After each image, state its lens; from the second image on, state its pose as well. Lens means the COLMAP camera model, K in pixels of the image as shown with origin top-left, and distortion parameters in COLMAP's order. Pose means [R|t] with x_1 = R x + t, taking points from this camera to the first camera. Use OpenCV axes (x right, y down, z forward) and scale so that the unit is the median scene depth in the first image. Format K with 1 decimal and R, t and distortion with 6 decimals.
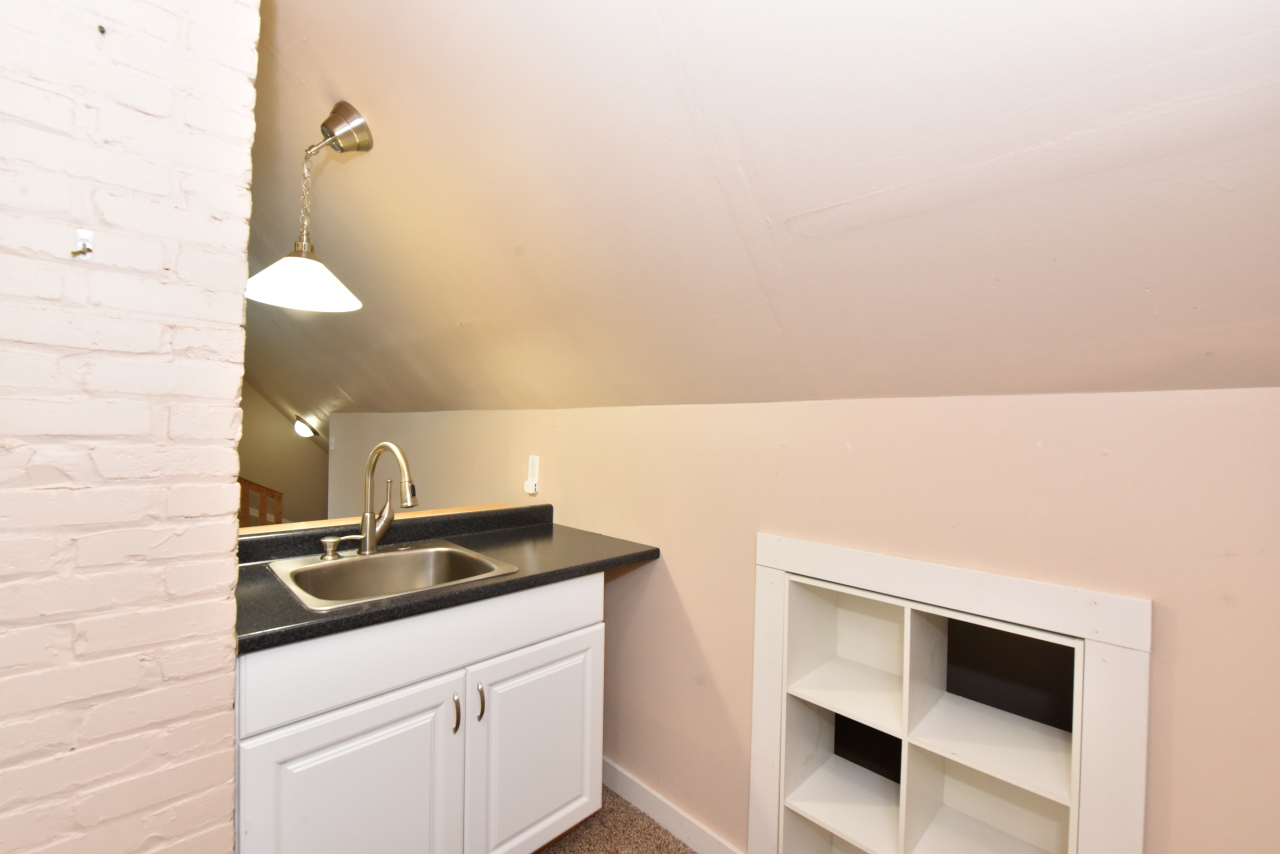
lens RADIAL K [[512.9, 0, 638.2], [0, 512.9, 427.2], [0, 0, 1]] dist [-0.009795, -0.004089]
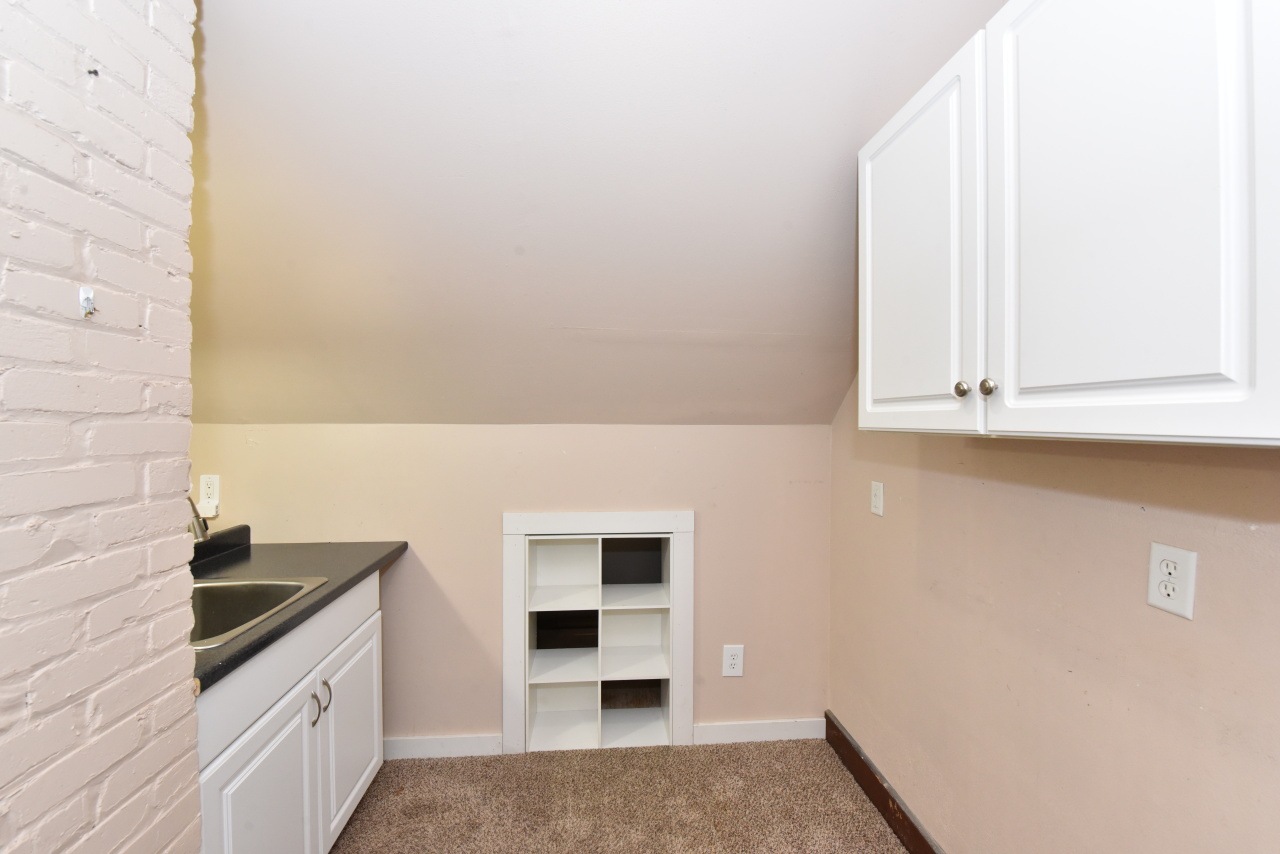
lens RADIAL K [[512.9, 0, 638.2], [0, 512.9, 427.2], [0, 0, 1]] dist [-0.009795, -0.004089]
pose [[0.636307, -0.026153, 0.770993, -1.031758], [0.002381, 0.999487, 0.031939, -0.138192], [-0.771432, -0.018488, 0.636043, -0.362626]]
